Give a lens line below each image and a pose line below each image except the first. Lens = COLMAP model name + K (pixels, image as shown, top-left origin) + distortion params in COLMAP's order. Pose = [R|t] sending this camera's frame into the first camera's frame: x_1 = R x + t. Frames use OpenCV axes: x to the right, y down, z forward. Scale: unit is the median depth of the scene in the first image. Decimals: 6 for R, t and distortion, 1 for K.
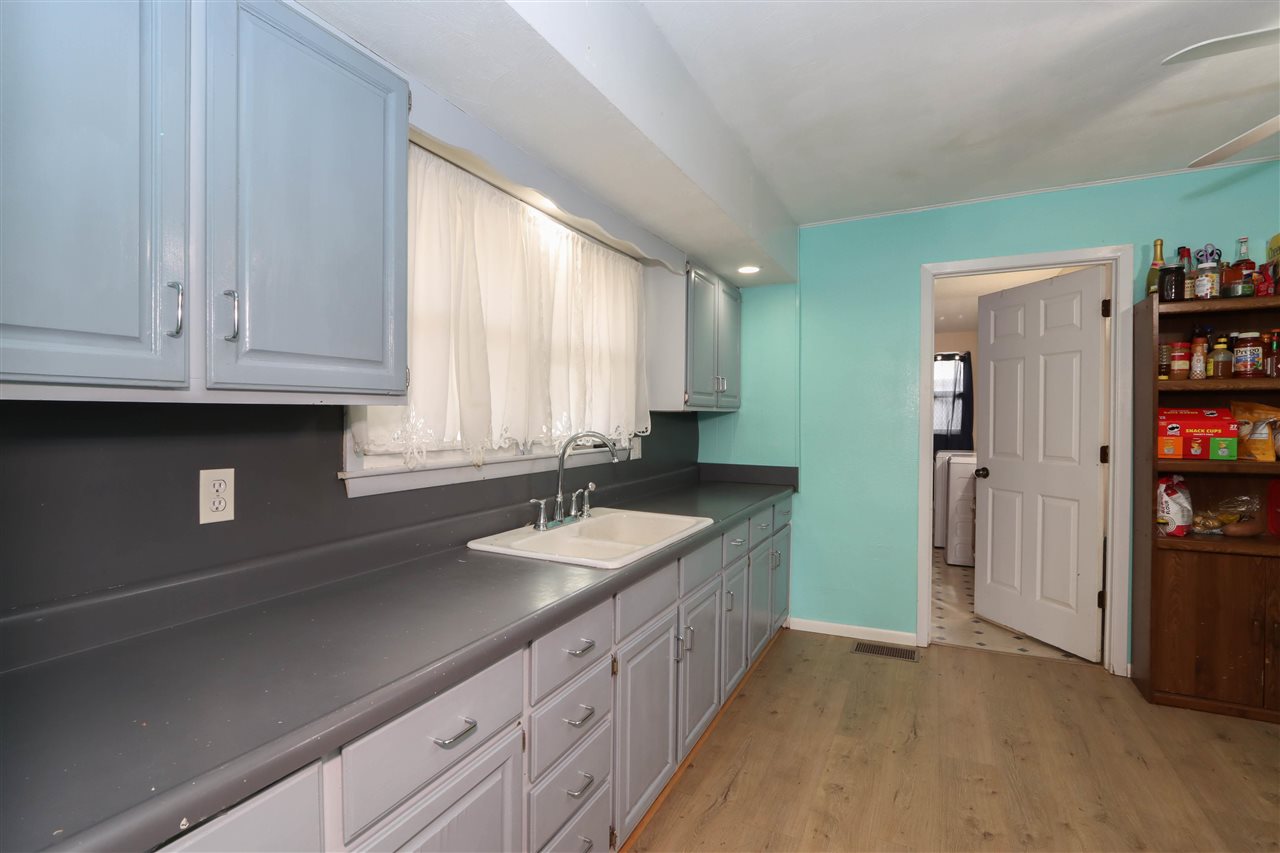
lens RADIAL K [[596.4, 0, 628.5], [0, 596.4, 425.0], [0, 0, 1]] dist [-0.010016, -0.000660]
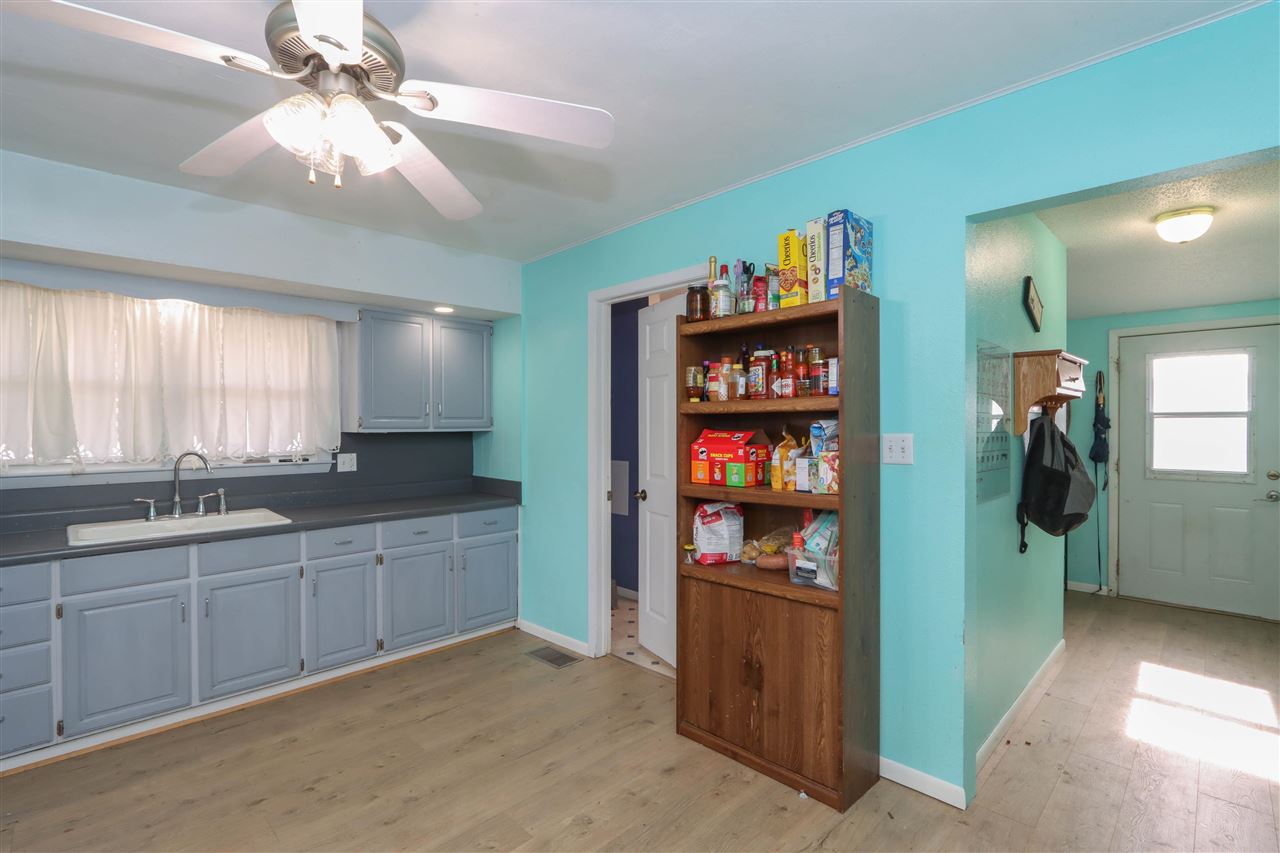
lens RADIAL K [[596.4, 0, 634.1], [0, 596.4, 427.9], [0, 0, 1]] dist [-0.010016, -0.000660]
pose [[0.946938, -0.003059, -0.321401, 1.140624], [0.000267, 0.999962, -0.008731, -0.025843], [0.321416, 0.008182, 0.946903, 0.038922]]
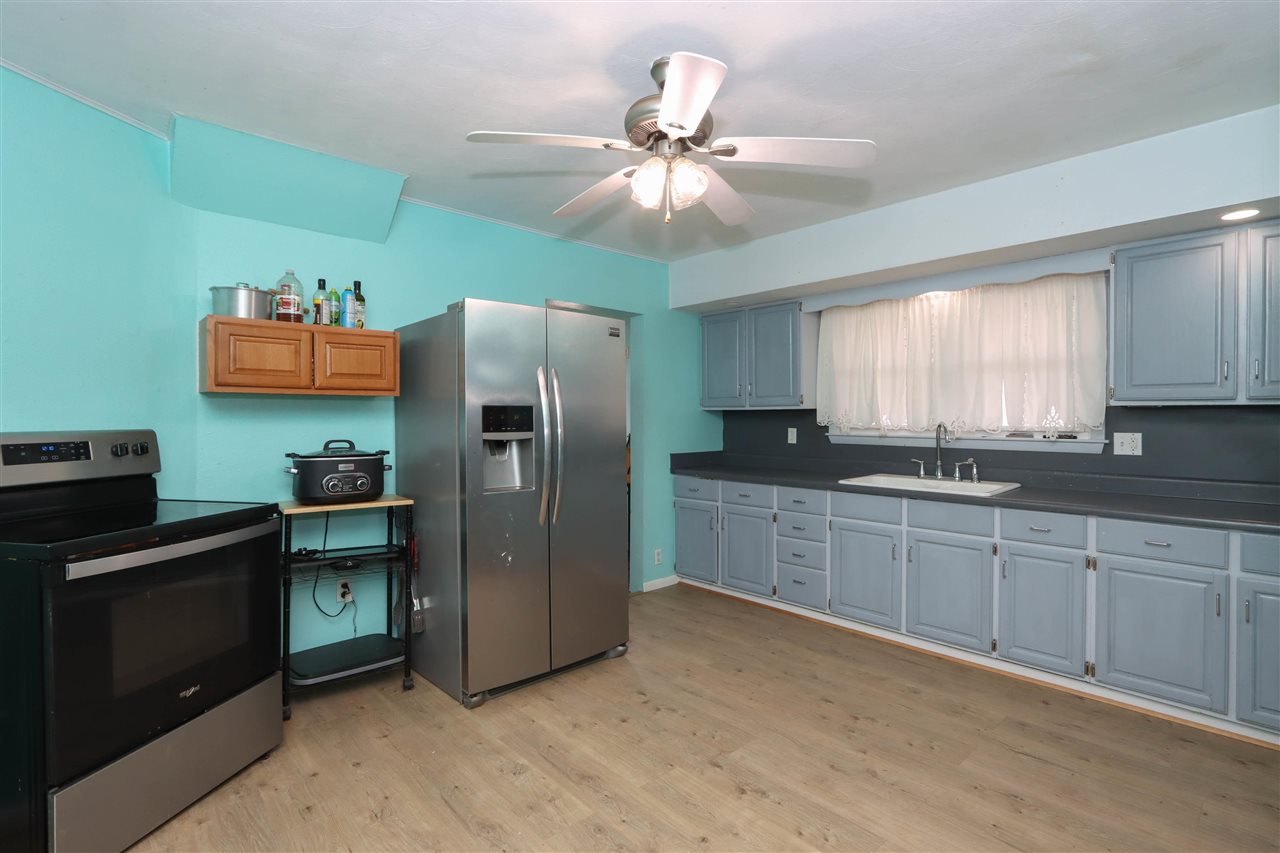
lens RADIAL K [[596.4, 0, 634.5], [0, 596.4, 424.9], [0, 0, 1]] dist [-0.010016, -0.000660]
pose [[-0.361609, 0.012936, -0.932240, 1.439653], [-0.016436, 0.999660, 0.020247, 0.000292], [0.932185, 0.022644, -0.361273, 0.702420]]
